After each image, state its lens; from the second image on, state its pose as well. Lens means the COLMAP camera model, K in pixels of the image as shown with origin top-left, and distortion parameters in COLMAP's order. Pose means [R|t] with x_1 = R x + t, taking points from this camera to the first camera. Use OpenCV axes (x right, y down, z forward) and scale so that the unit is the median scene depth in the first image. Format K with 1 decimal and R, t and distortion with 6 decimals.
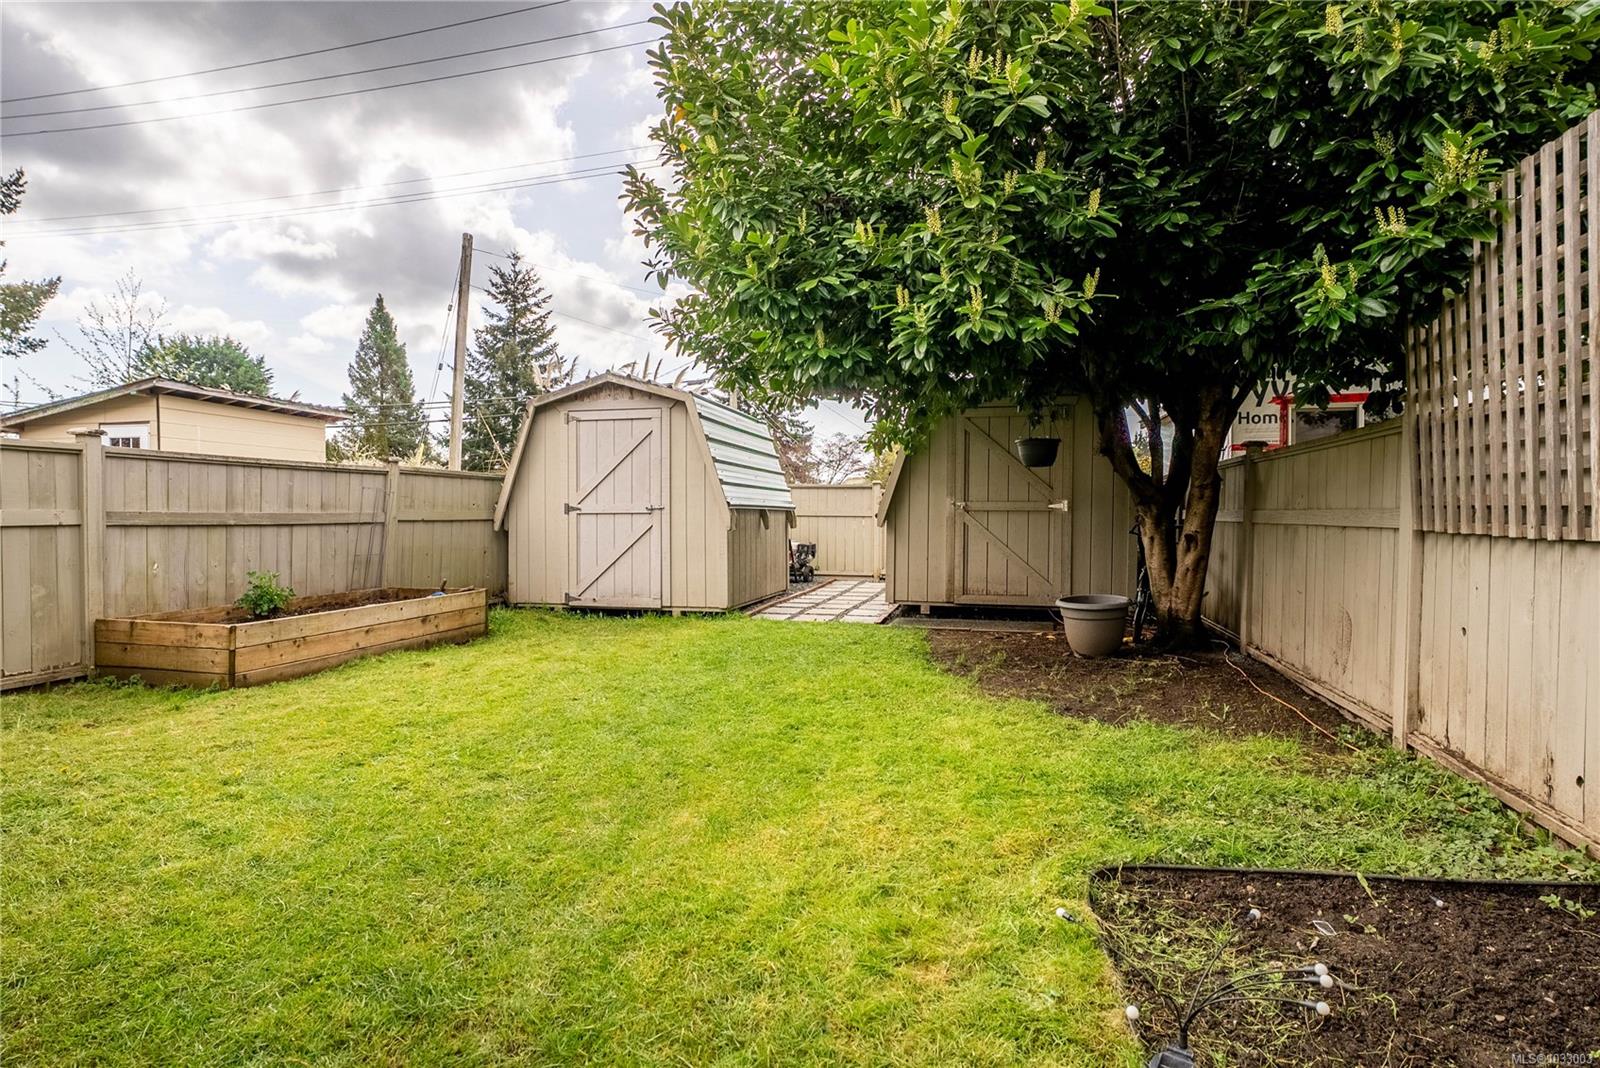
lens RADIAL K [[844.8, 0, 811.7], [0, 844.8, 539.3], [0, 0, 1]] dist [-0.009951, 0.002493]
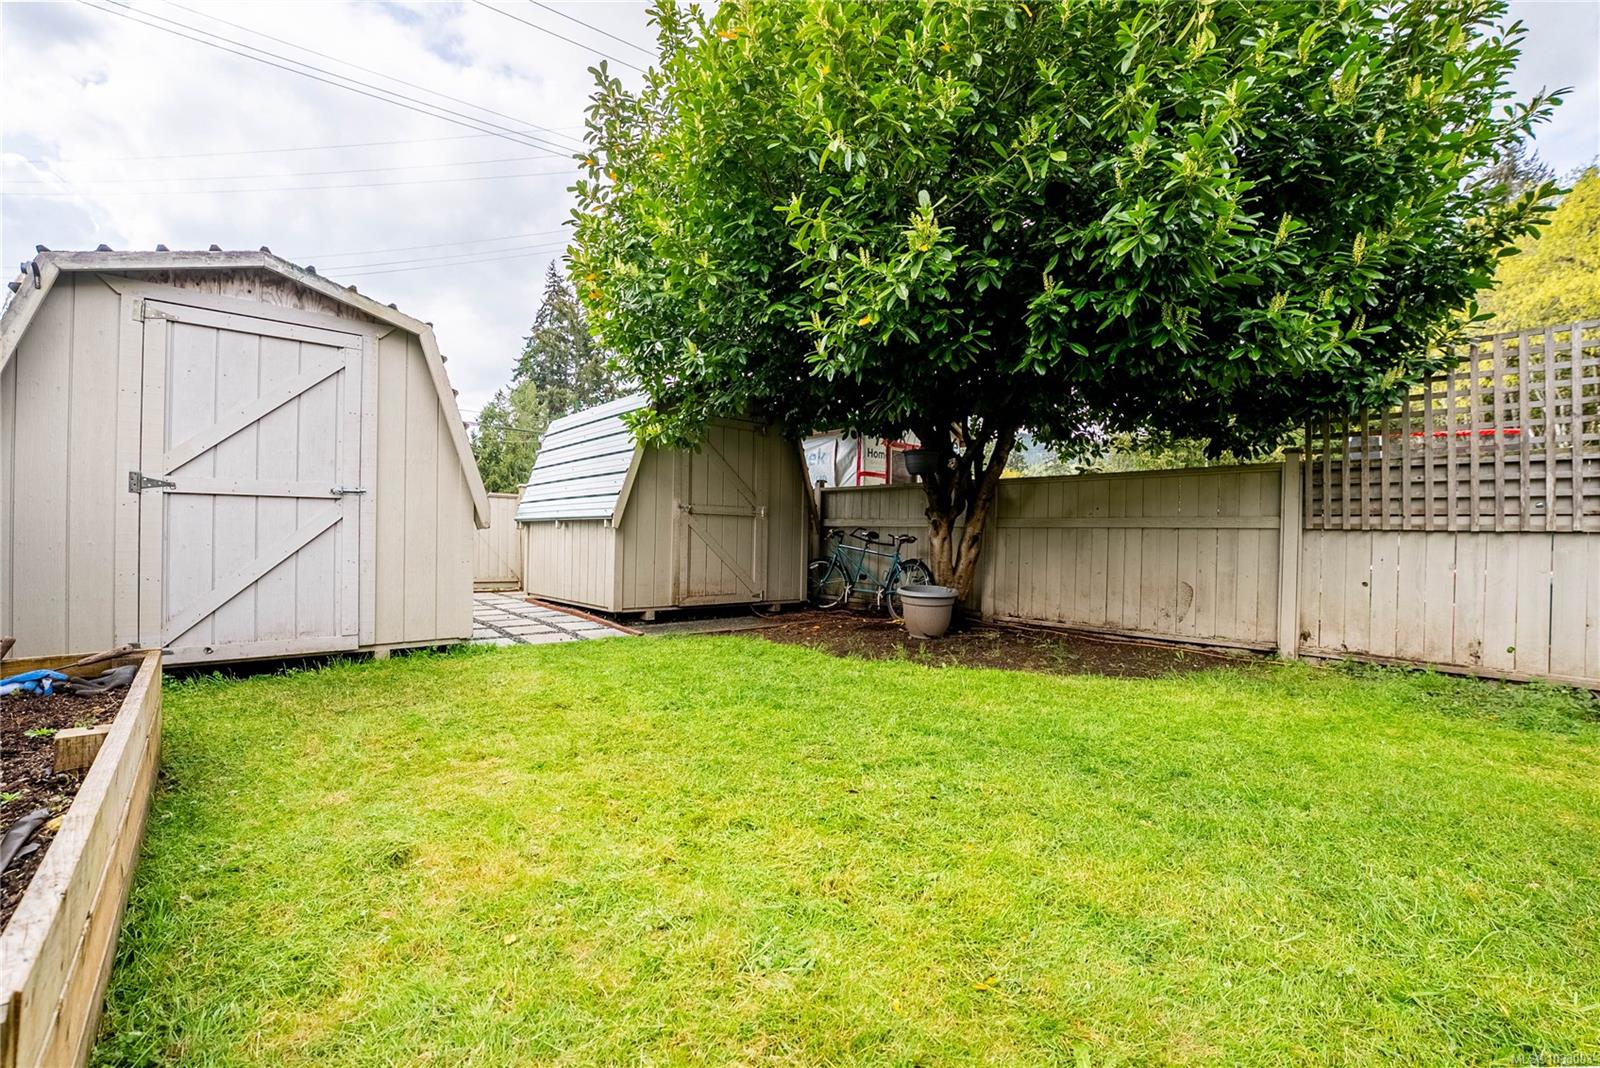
lens RADIAL K [[655.2, 0, 788.1], [0, 655.2, 535.7], [0, 0, 1]] dist [-0.031595, 0.004195]
pose [[0.576878, 0.008902, 0.816782, -0.497315], [0.009166, 0.999807, -0.017370, 0.009671], [-0.816779, 0.017508, 0.576685, 0.580980]]
